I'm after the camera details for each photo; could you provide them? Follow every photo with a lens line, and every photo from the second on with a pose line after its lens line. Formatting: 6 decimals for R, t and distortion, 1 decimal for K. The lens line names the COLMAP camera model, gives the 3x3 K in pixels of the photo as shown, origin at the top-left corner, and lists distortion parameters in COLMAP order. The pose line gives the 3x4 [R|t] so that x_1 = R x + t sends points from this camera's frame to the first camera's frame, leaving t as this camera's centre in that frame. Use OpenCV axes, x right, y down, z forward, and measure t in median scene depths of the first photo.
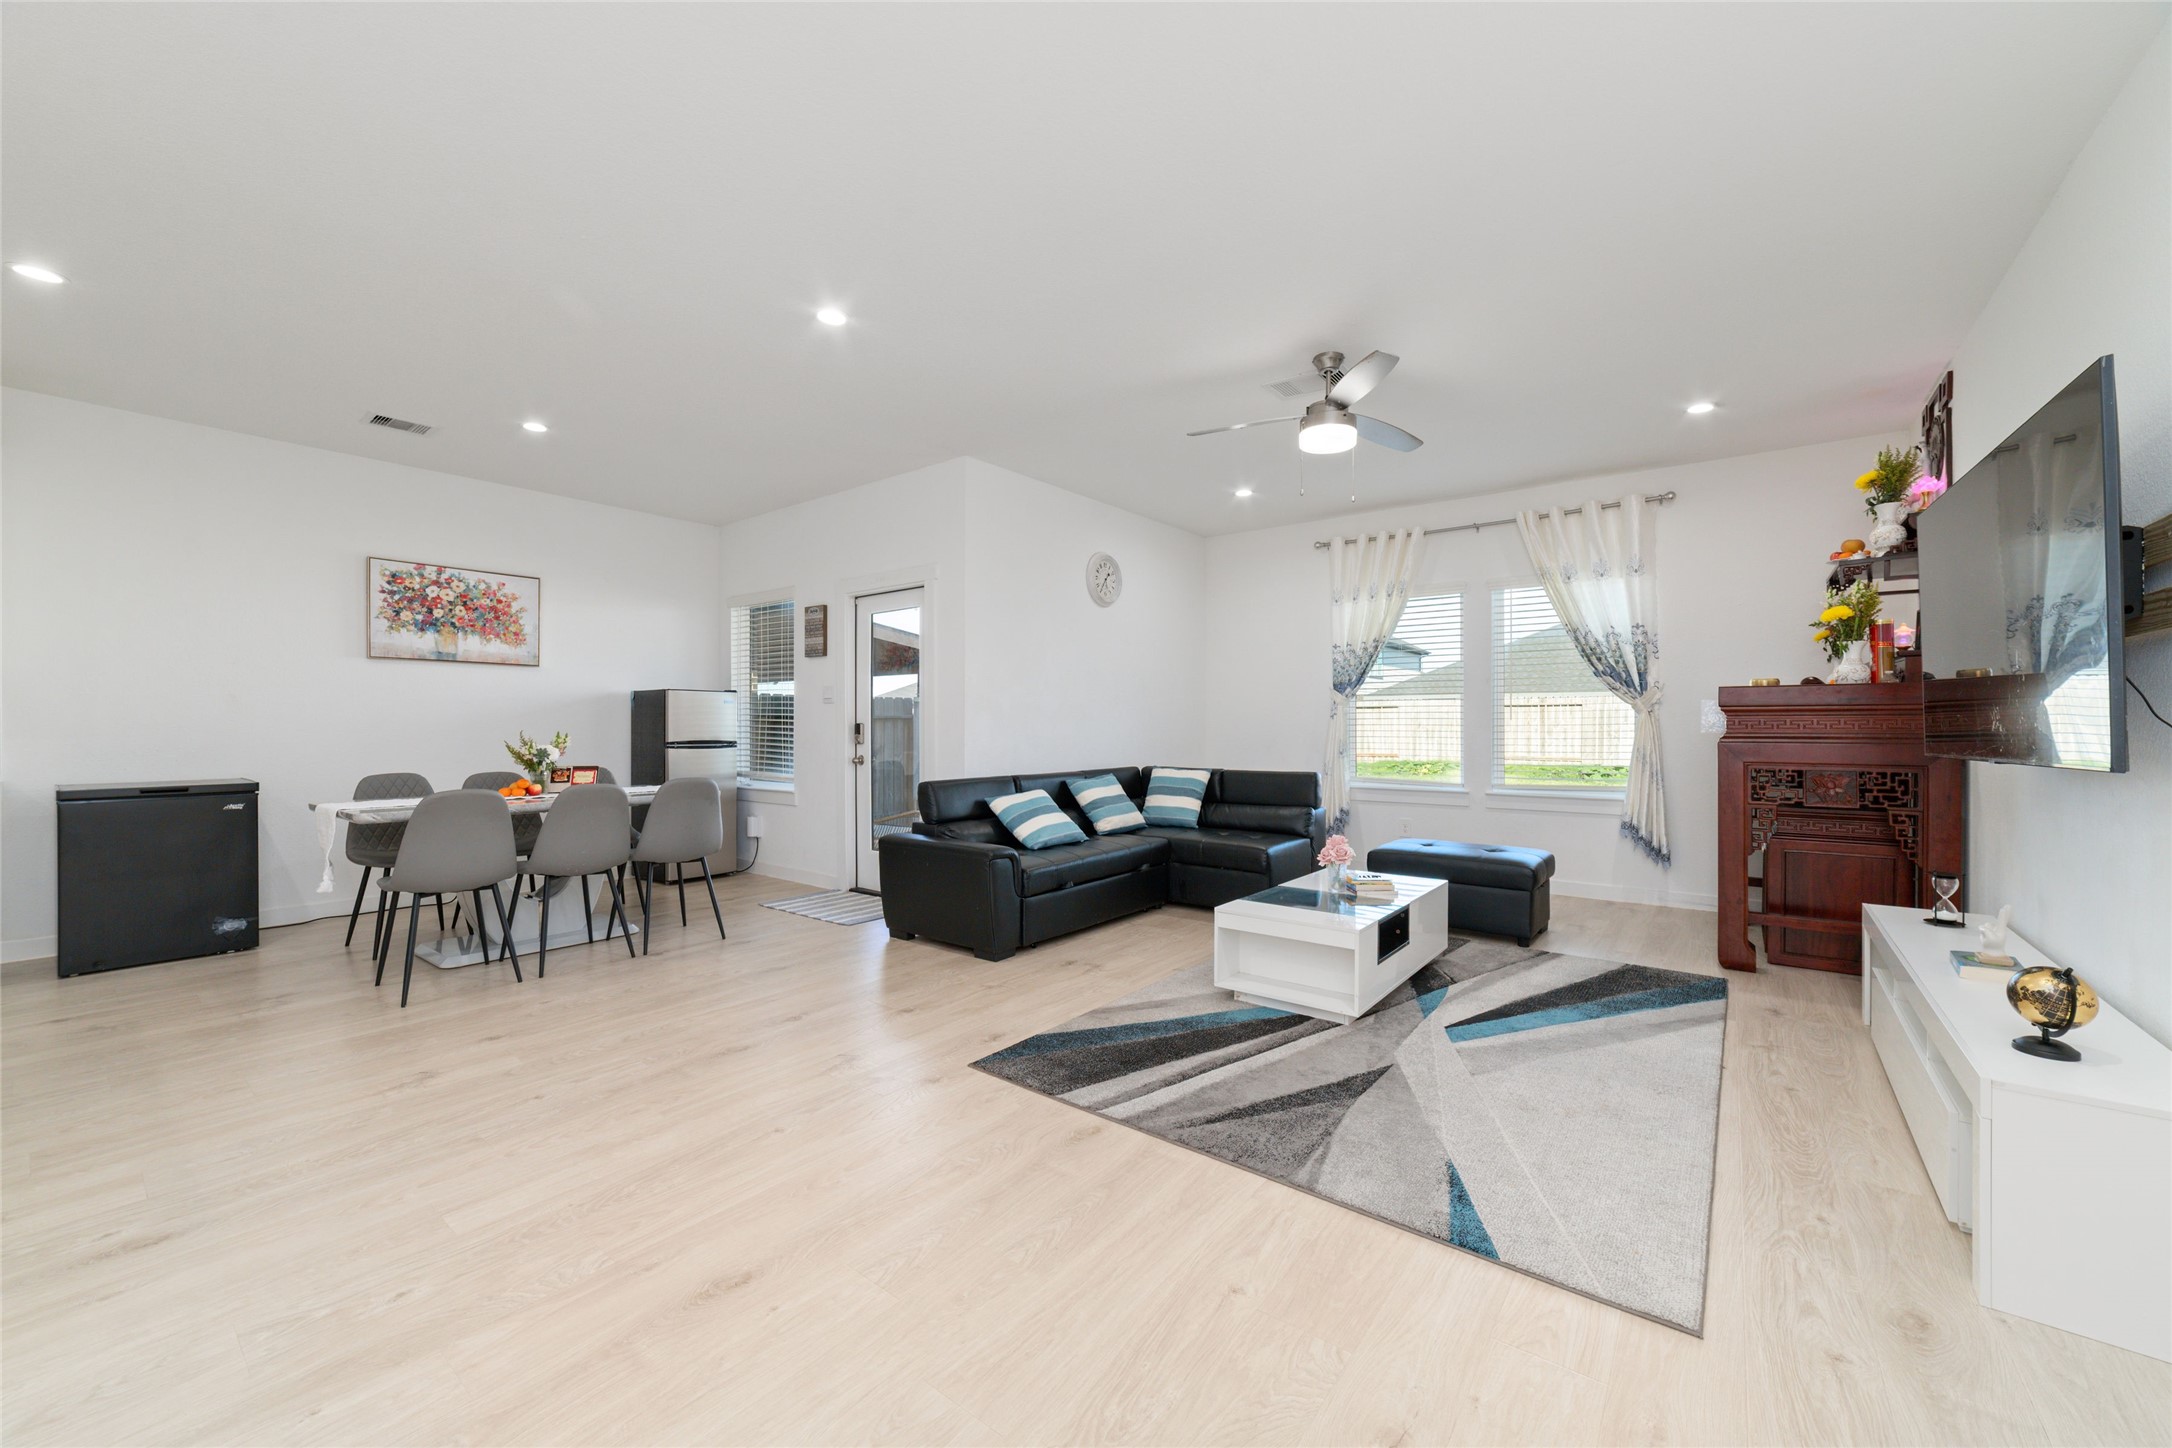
lens RADIAL K [[830.7, 0, 1096.1], [0, 830.7, 730.2], [0, 0, 1]] dist [-0.020180, 0.007284]
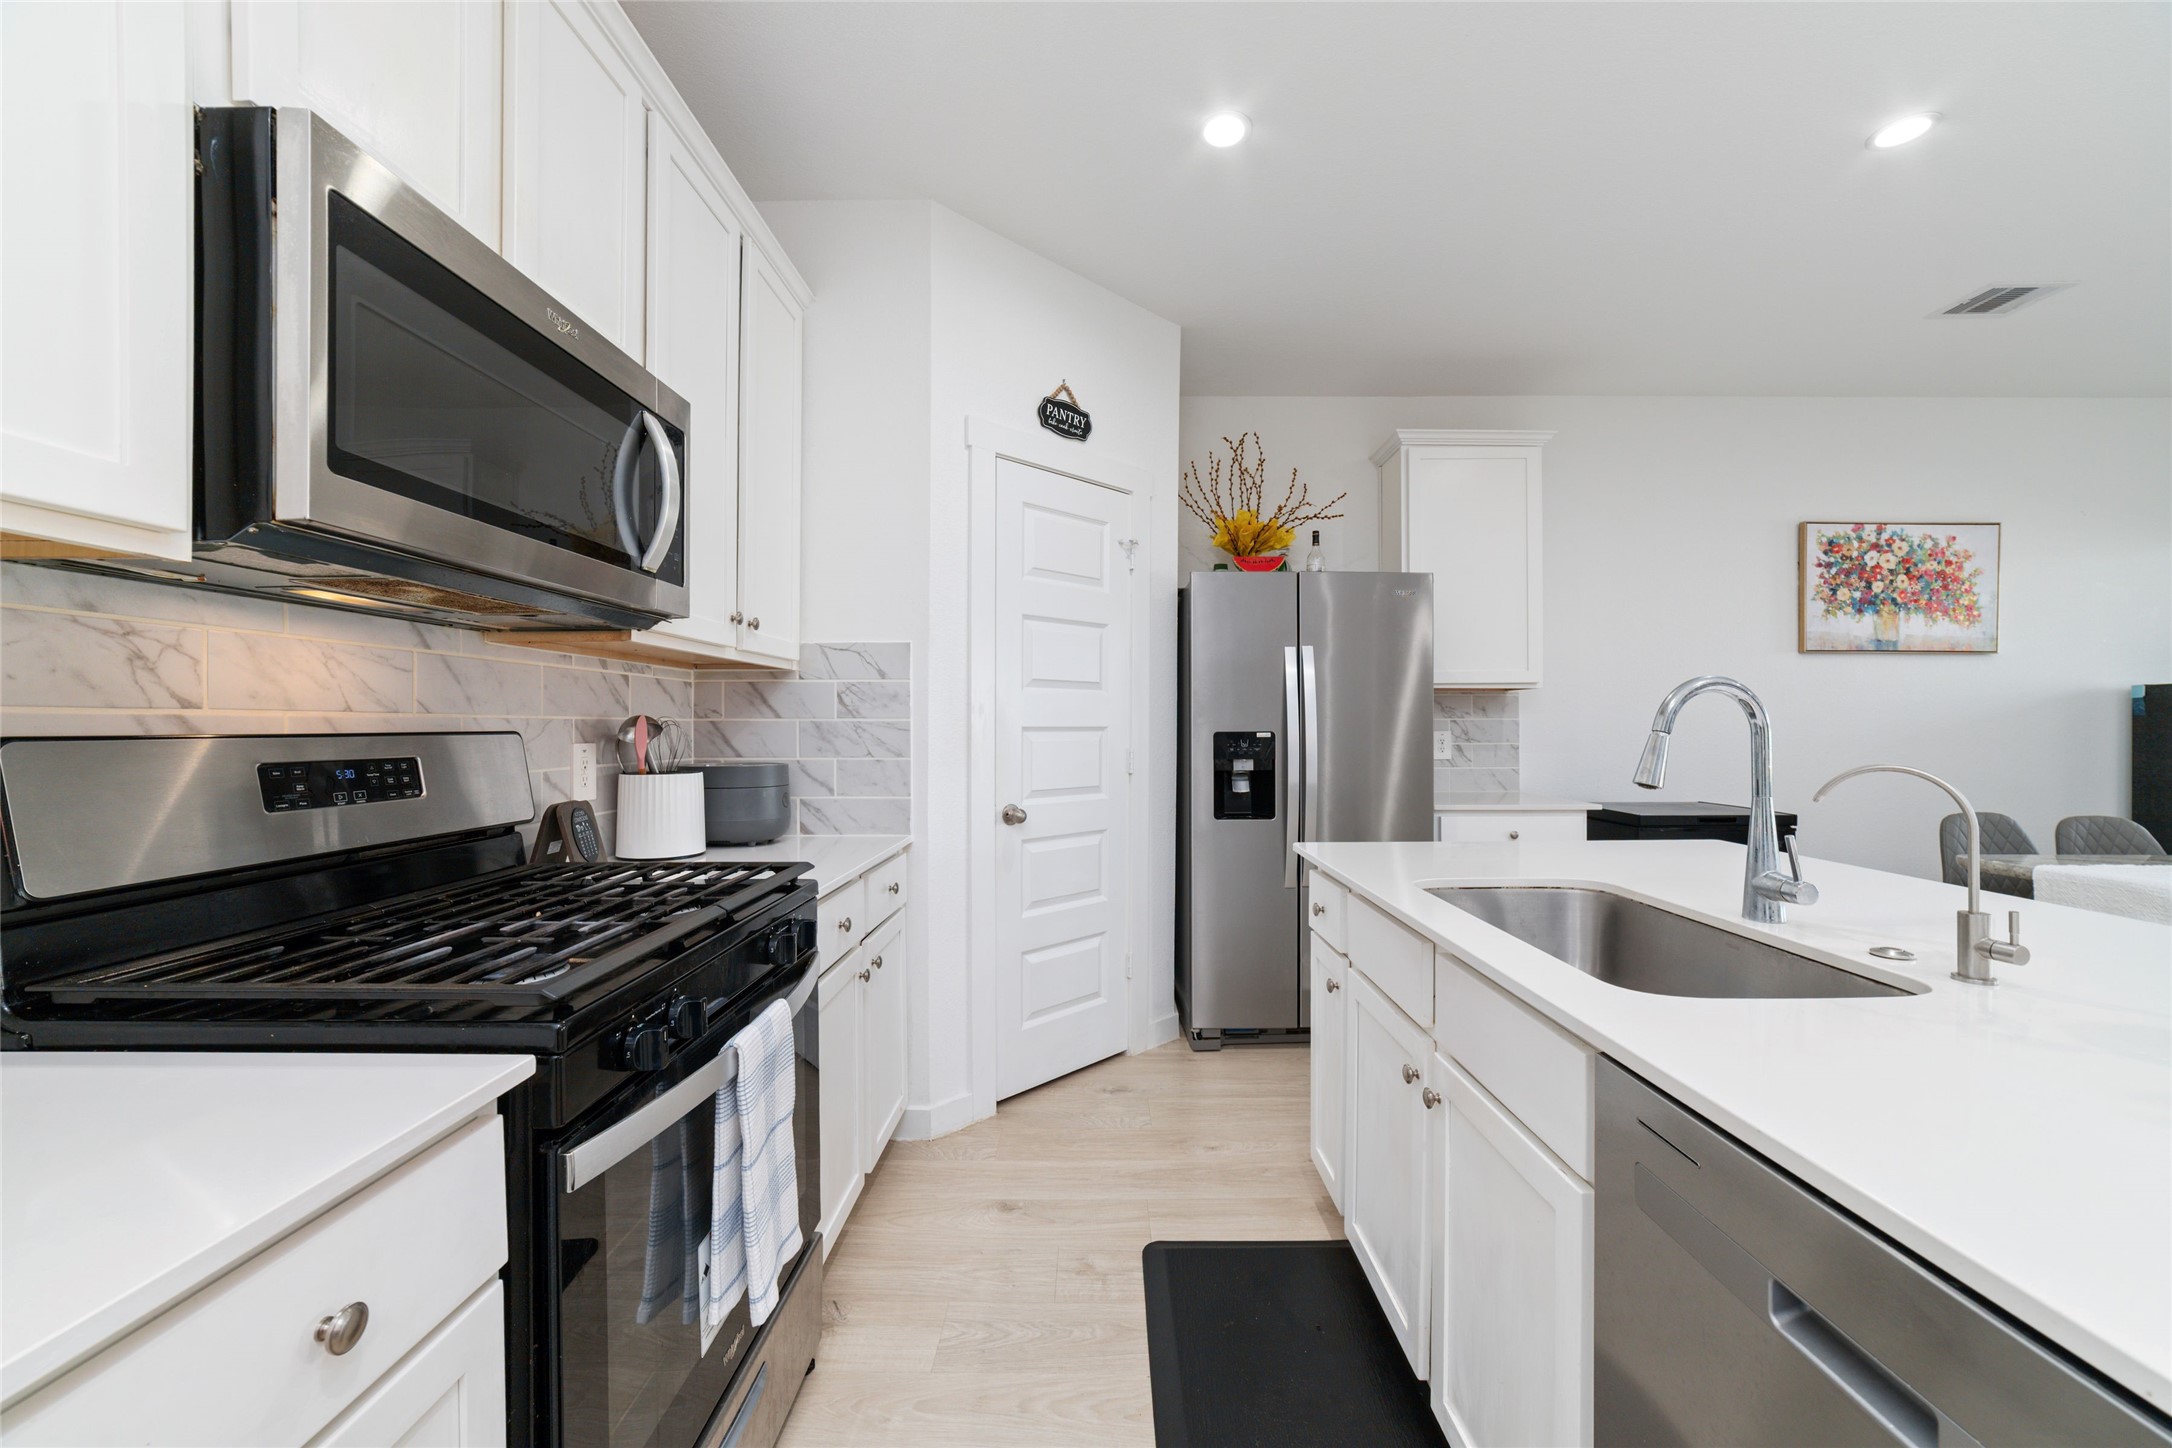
lens RADIAL K [[830.7, 0, 1090.3], [0, 830.7, 724.6], [0, 0, 1]] dist [-0.020180, 0.007284]
pose [[0.602508, 0.001899, -0.798110, -0.753181], [-0.006718, 0.999974, -0.002693, -0.014596], [0.798084, 0.006984, 0.602505, -0.007737]]
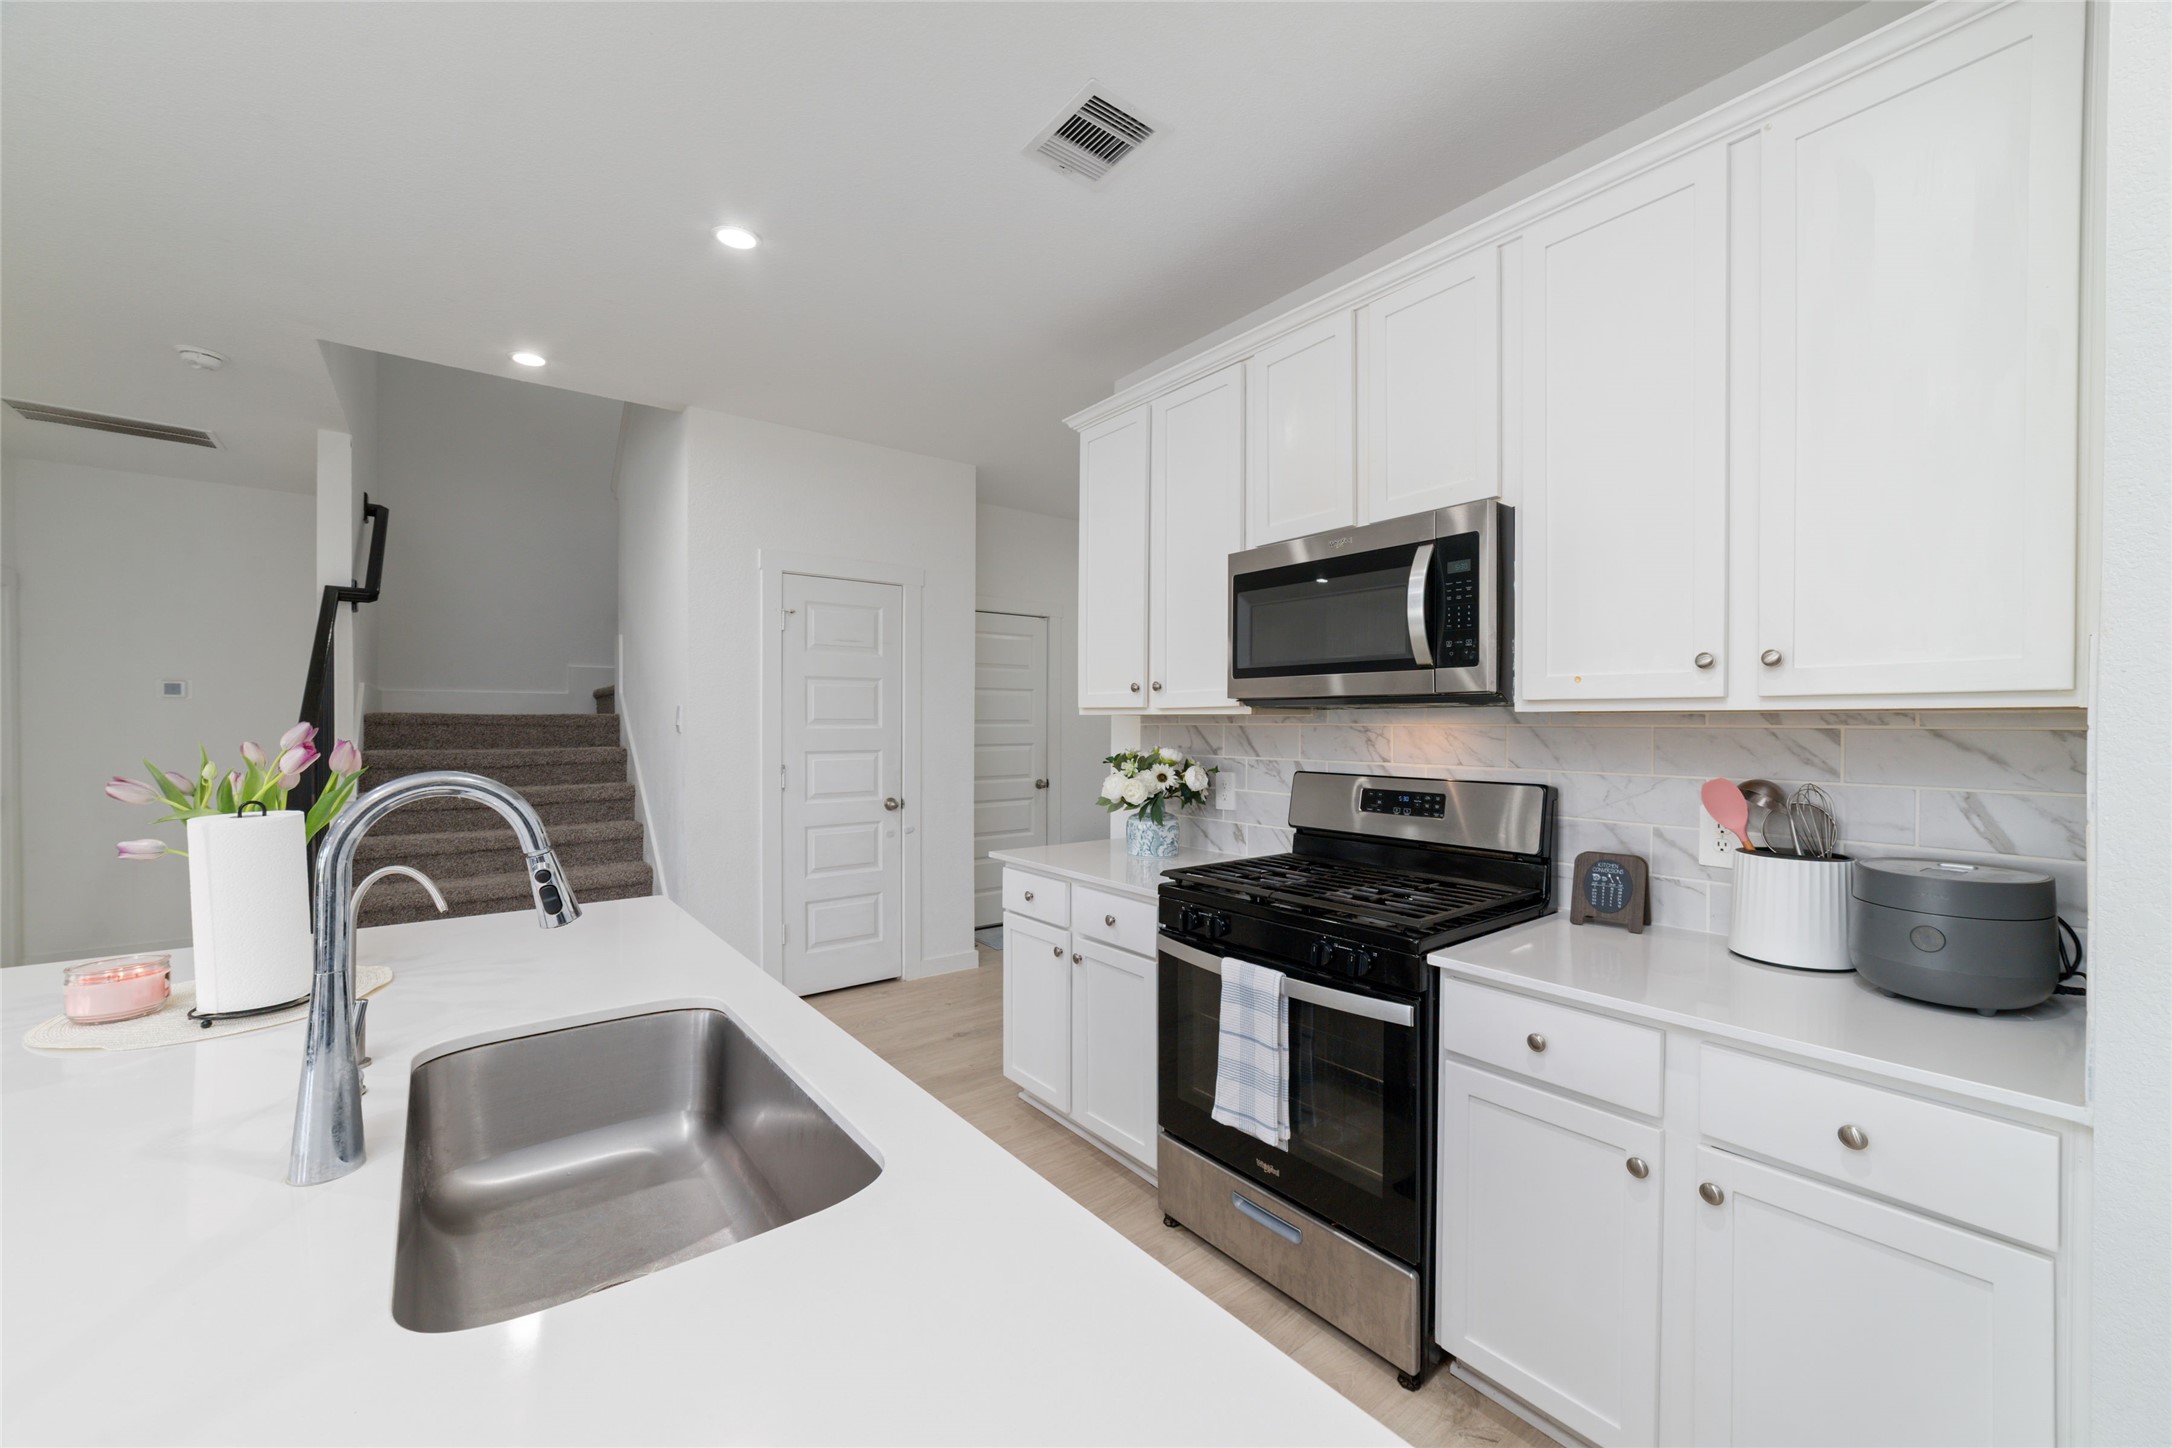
lens RADIAL K [[830.7, 0, 1079.4], [0, 830.7, 731.8], [0, 0, 1]] dist [-0.020180, 0.007284]
pose [[-0.968391, -0.001072, 0.249435, -1.050607], [0.002242, 0.999913, 0.013002, -0.046191], [-0.249427, 0.013151, -0.968304, 0.509218]]
